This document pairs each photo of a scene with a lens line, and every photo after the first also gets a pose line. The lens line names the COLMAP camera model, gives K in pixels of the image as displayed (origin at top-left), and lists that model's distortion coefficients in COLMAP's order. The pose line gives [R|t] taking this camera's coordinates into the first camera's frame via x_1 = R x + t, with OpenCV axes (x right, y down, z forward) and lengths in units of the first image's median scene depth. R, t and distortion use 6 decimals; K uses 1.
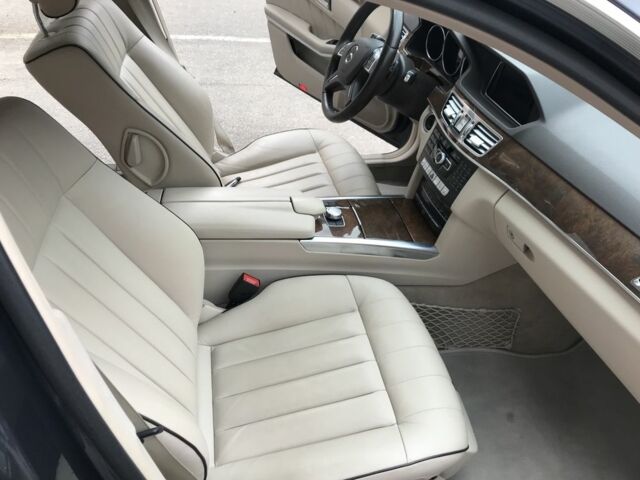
lens RADIAL K [[523.2, 0, 320.0], [0, 523.2, 240.0], [0, 0, 1]] dist [0.010027, -0.003117]
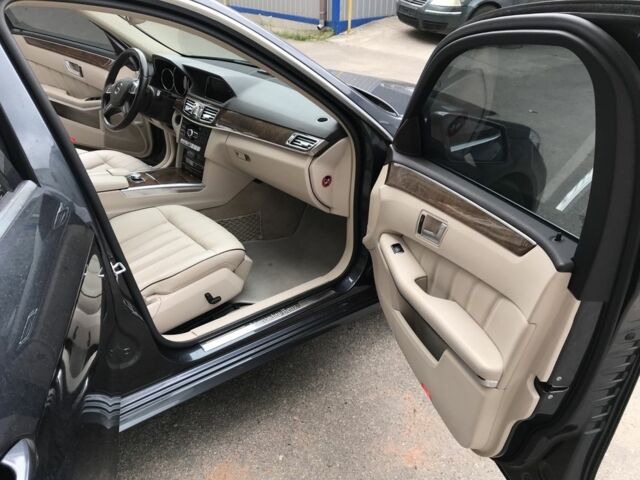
lens RADIAL K [[523.2, 0, 320.0], [0, 523.2, 240.0], [0, 0, 1]] dist [0.010027, -0.003117]
pose [[0.863464, -0.233949, 0.446875, -0.251332], [0.302763, 0.948976, -0.088199, 0.448784], [-0.403440, 0.211454, 0.890238, -0.627970]]
